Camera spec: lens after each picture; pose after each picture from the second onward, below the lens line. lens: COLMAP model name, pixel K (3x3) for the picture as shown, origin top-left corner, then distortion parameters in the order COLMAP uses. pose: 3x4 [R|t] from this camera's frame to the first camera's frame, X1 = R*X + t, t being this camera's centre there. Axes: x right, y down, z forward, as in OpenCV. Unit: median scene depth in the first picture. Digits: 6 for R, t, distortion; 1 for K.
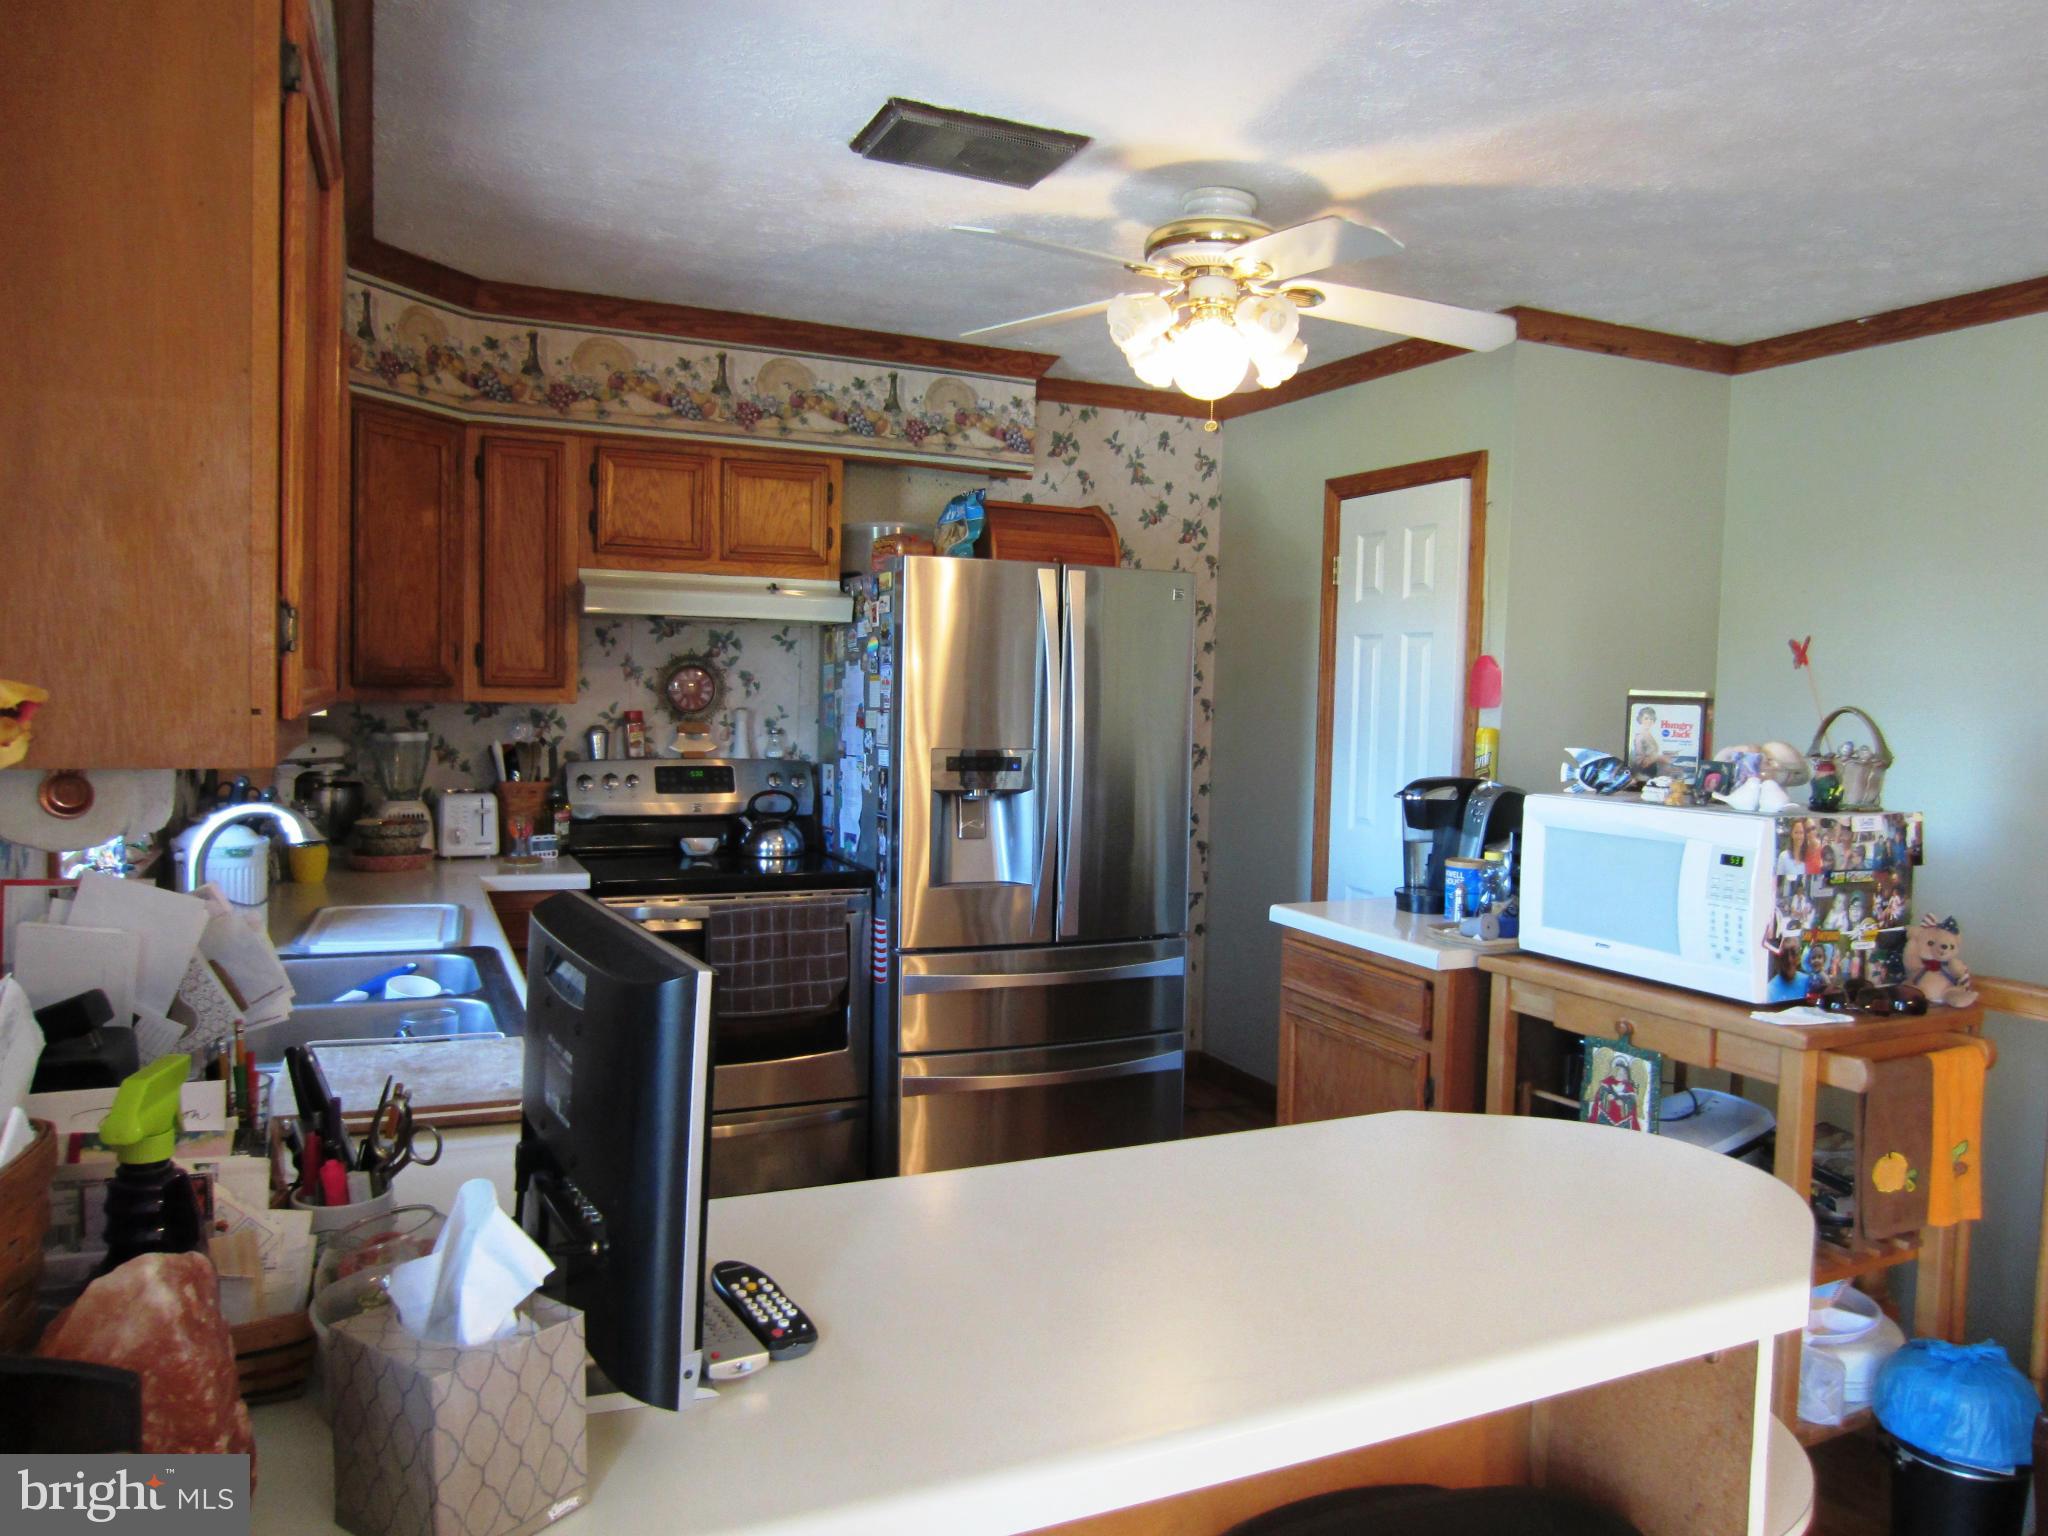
lens RADIAL K [[1441.9, 0, 1024.0], [0, 1441.9, 768.0], [0, 0, 1]] dist [-0.039444, 0.010099]
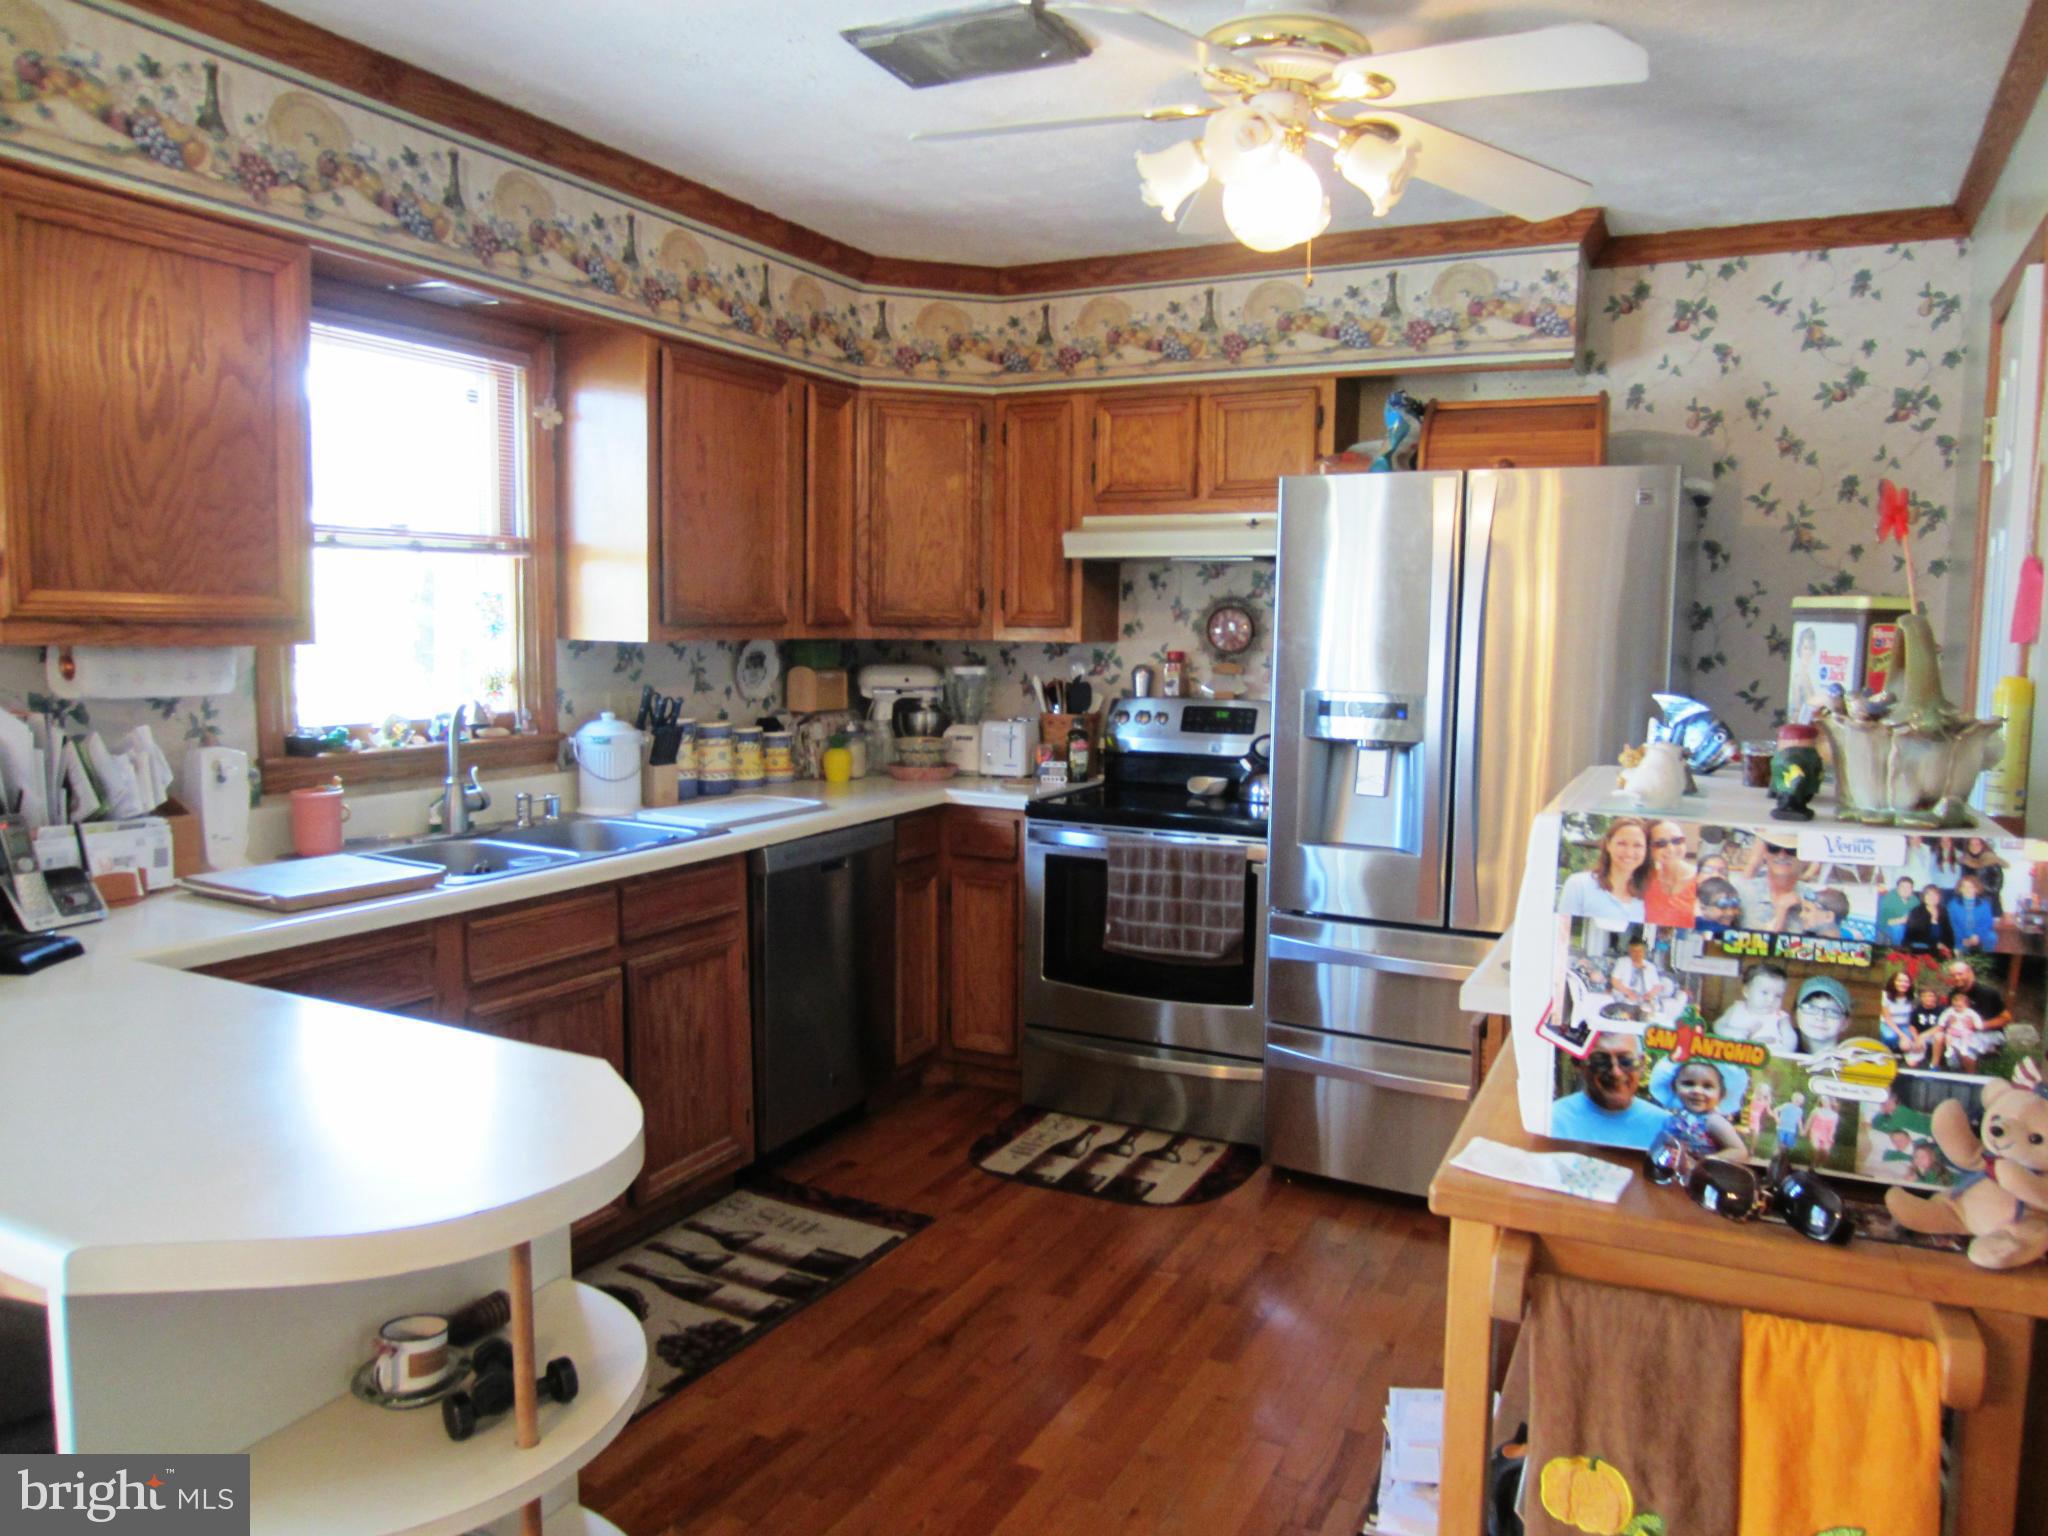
lens RADIAL K [[1427.5, 0, 1024.0], [0, 1427.5, 768.0], [0, 0, 1]] dist [-0.041585, 0.014102]
pose [[0.616790, 0.065149, -0.784427, 0.503347], [-0.045518, 0.997853, 0.047083, 0.000744], [0.785811, 0.006665, 0.618431, 0.295913]]
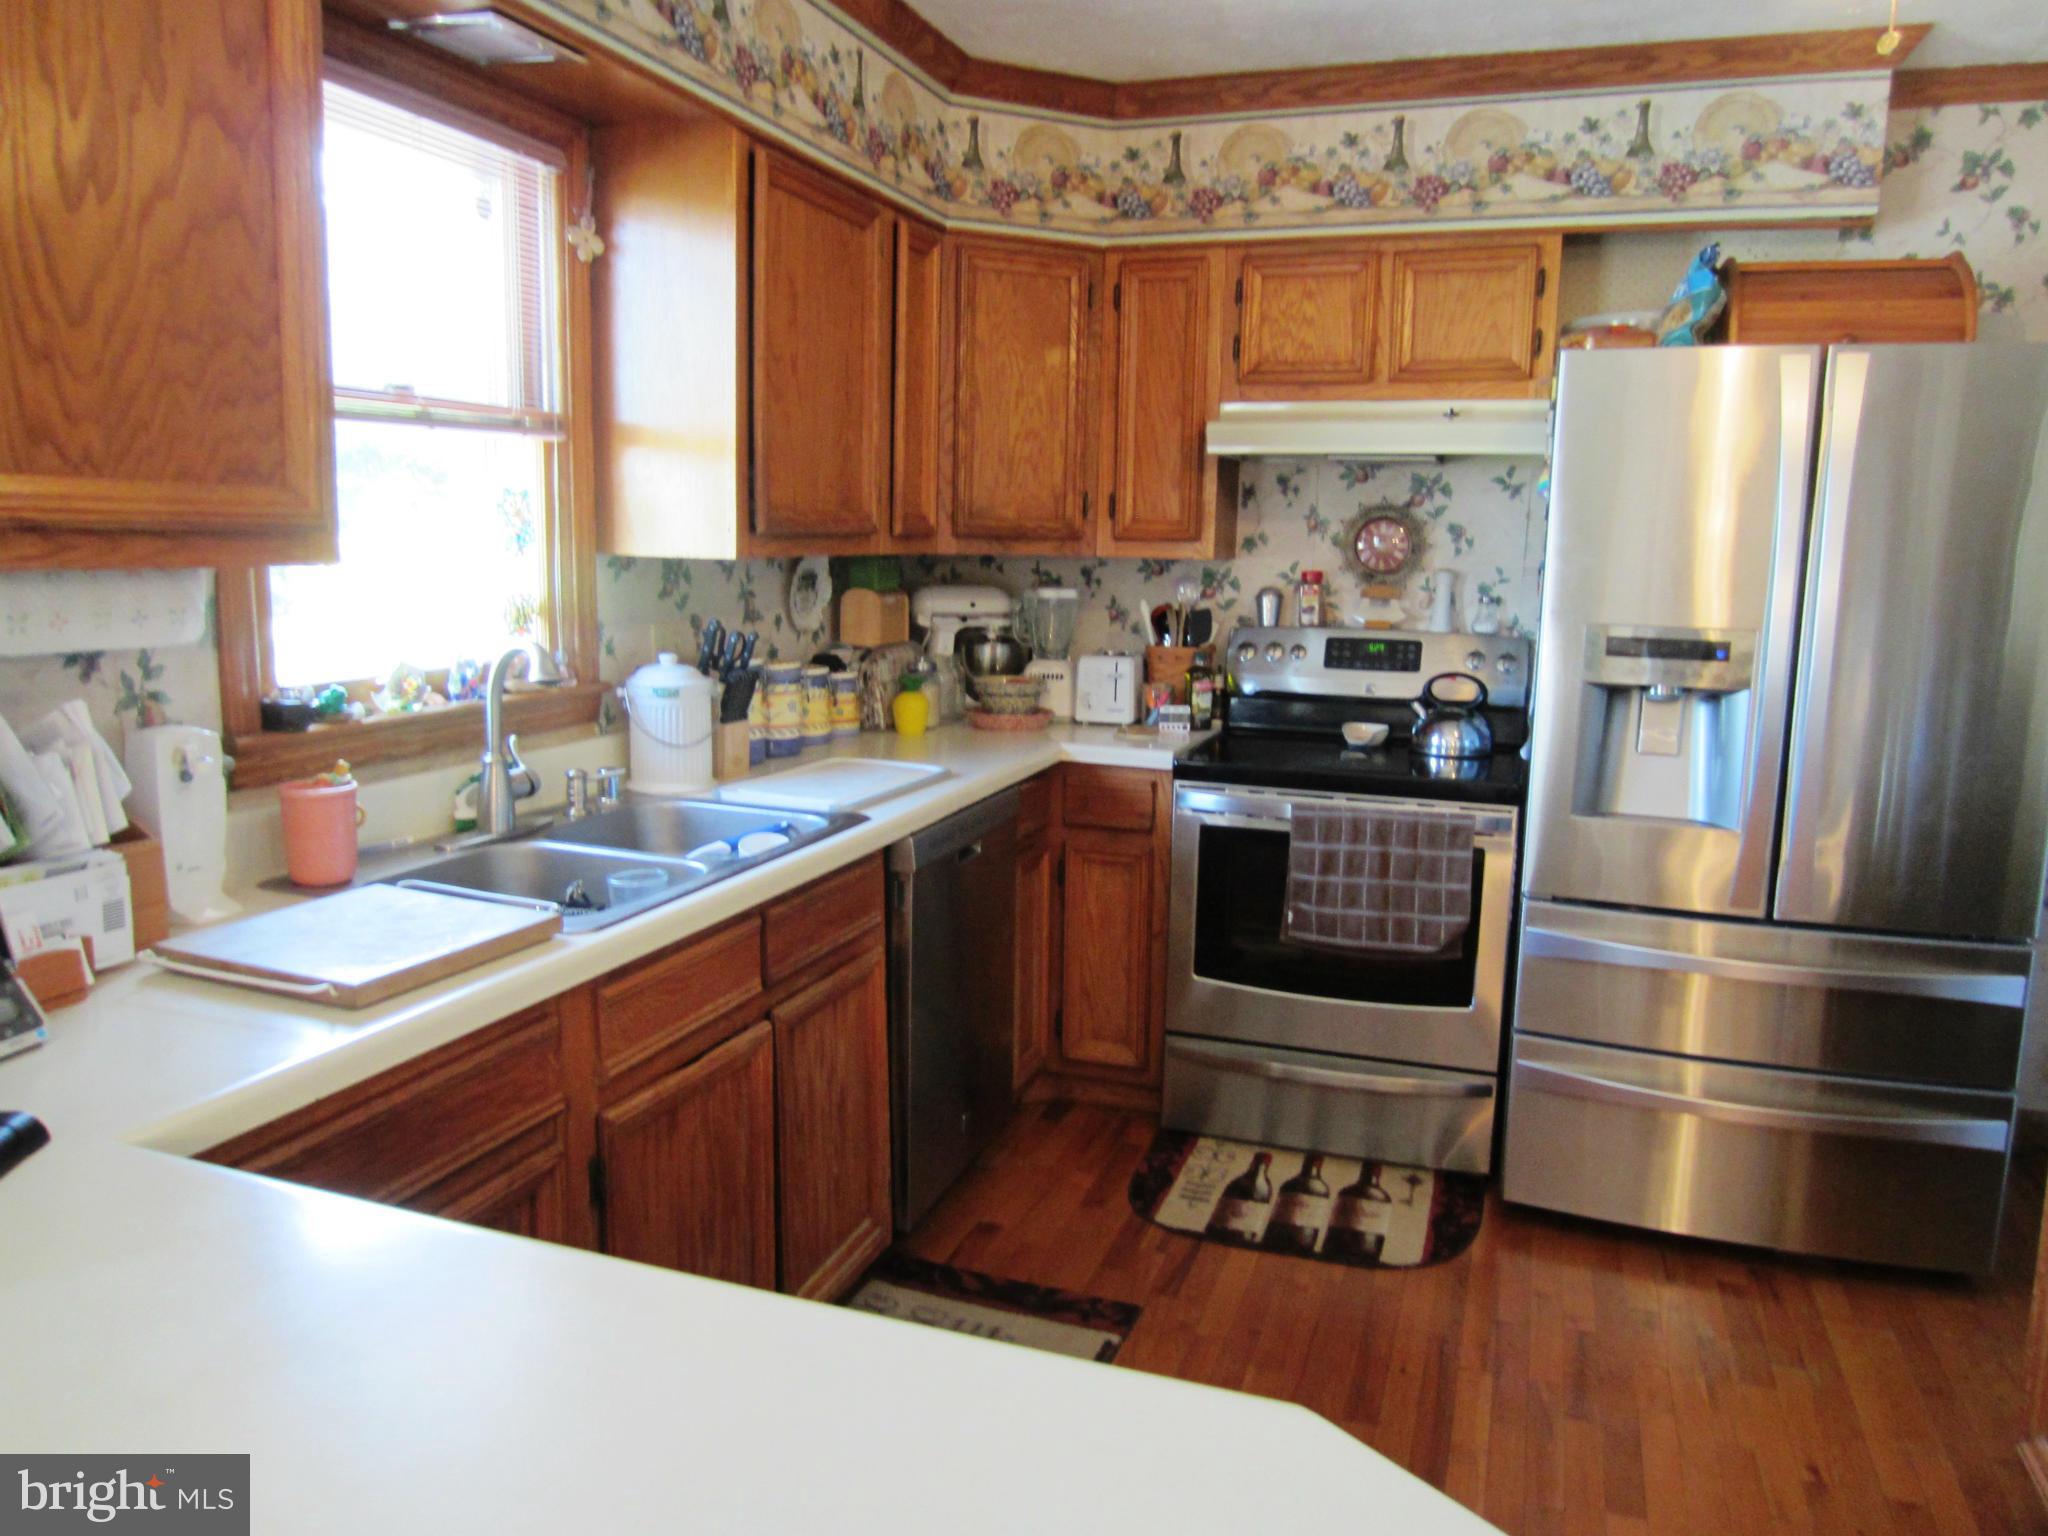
lens RADIAL K [[1427.5, 0, 1024.0], [0, 1427.5, 768.0], [0, 0, 1]] dist [-0.041585, 0.014102]
pose [[0.713479, 0.102855, -0.693086, 0.220451], [-0.043732, 0.993775, 0.102459, -0.002509], [0.699310, -0.042793, 0.713536, 0.283850]]
